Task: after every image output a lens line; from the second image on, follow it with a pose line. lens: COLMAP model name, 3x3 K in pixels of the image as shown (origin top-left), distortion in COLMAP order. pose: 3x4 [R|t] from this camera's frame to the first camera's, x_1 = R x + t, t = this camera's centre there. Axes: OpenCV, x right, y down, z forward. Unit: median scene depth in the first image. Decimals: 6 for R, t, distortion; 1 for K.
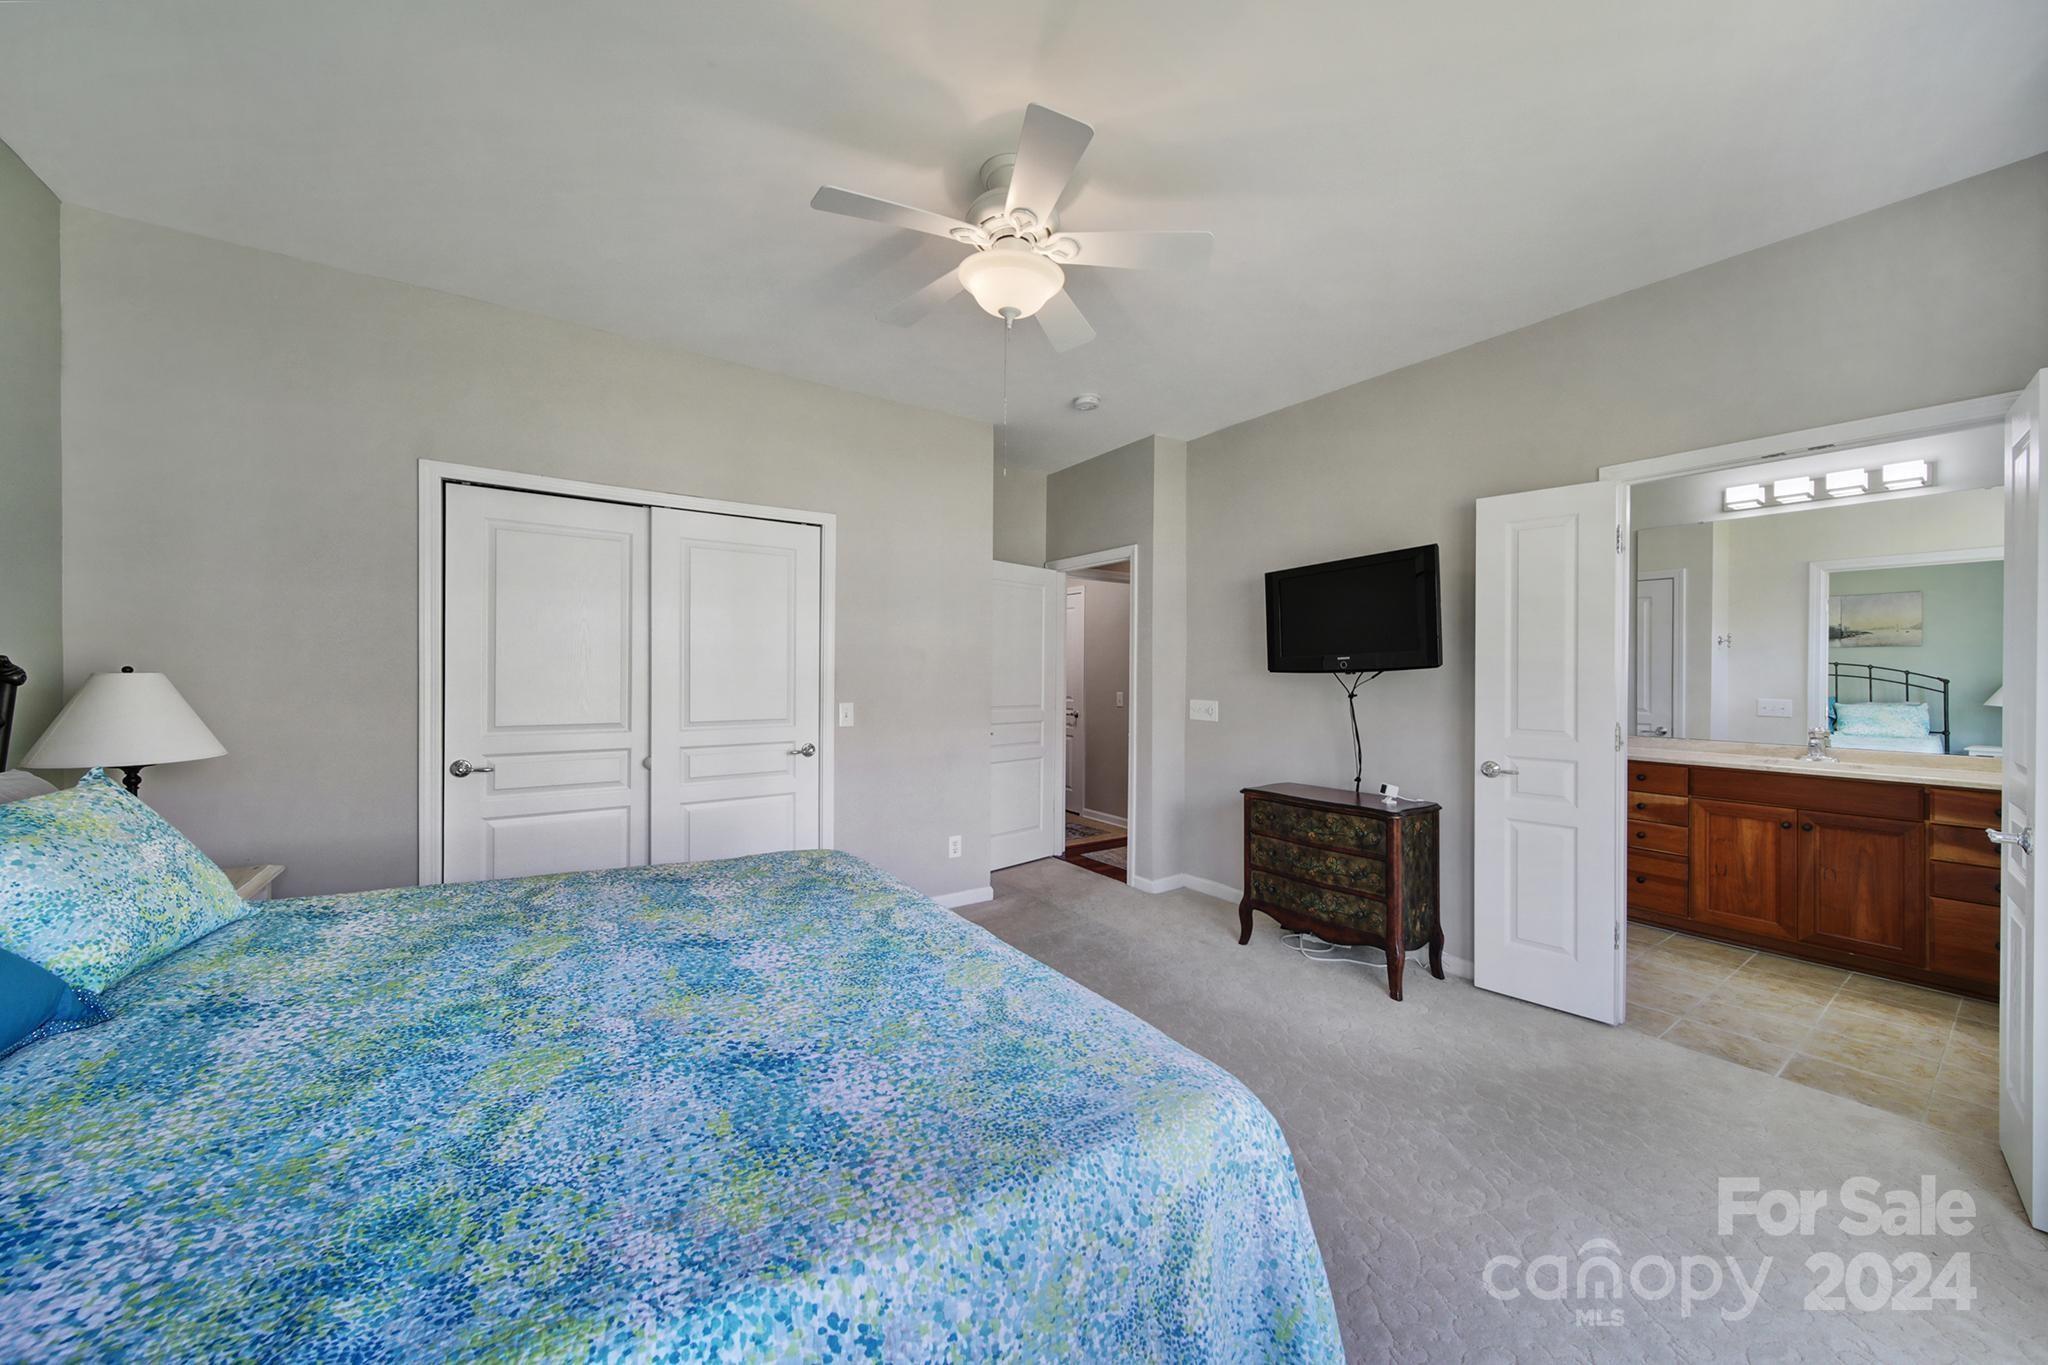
lens RADIAL K [[726.4, 0, 1026.3], [0, 726.4, 670.7], [0, 0, 1]] dist [-0.001536, -0.000417]
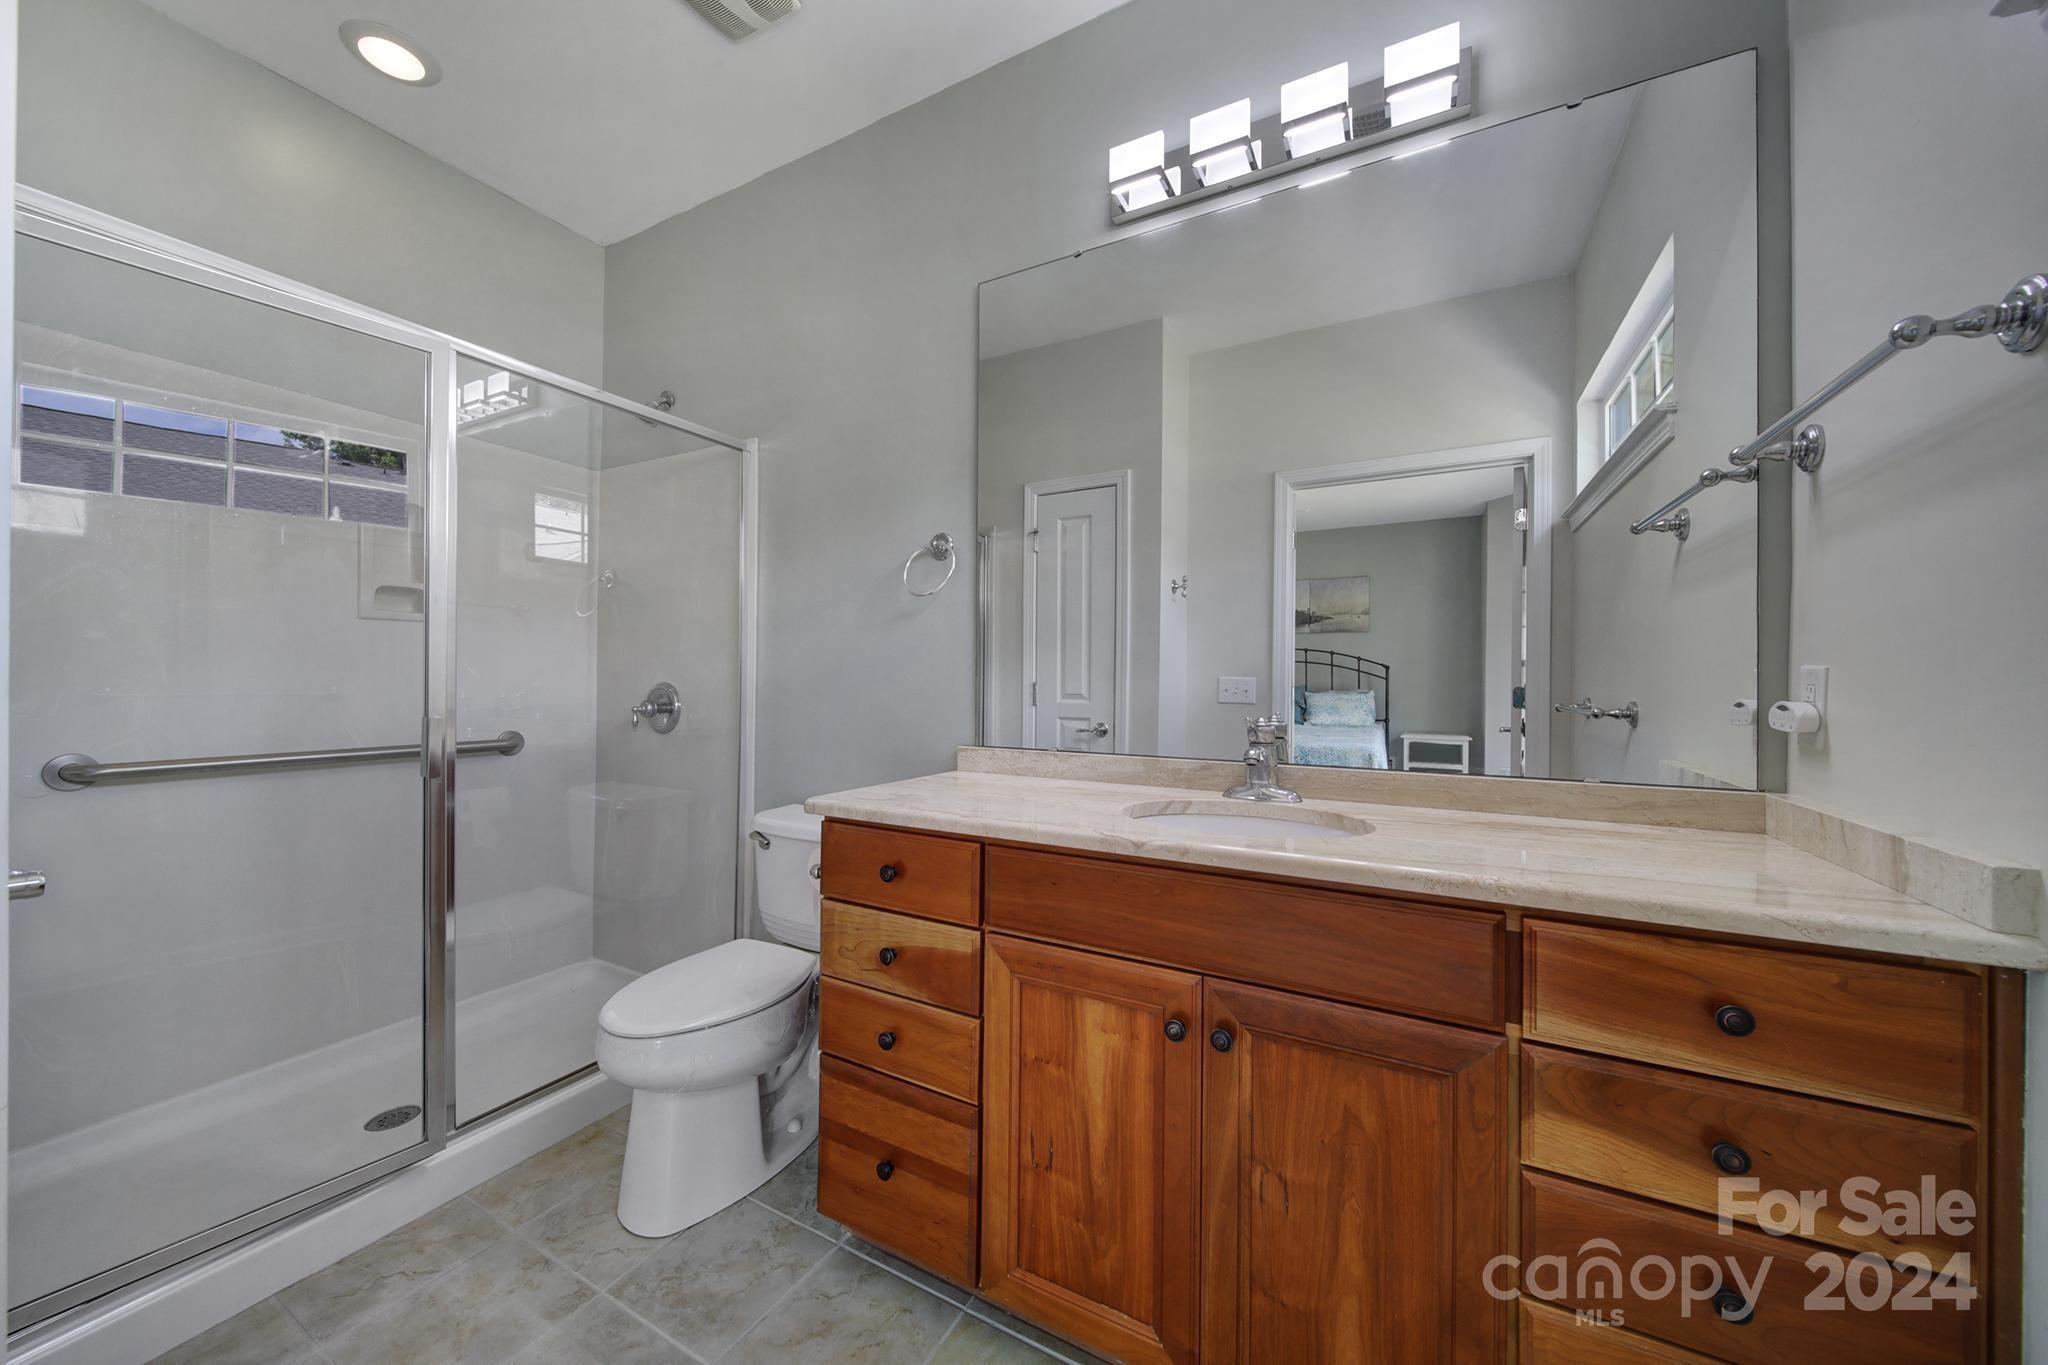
lens RADIAL K [[717.6, 0, 1029.4], [0, 717.6, 685.9], [0, 0, 1]] dist [-0.001300, -0.000133]
pose [[0.891399, -0.004801, 0.453194, 0.800538], [-0.000055, 0.999943, 0.010701, 0.057626], [-0.453219, -0.009564, 0.891348, 0.707695]]
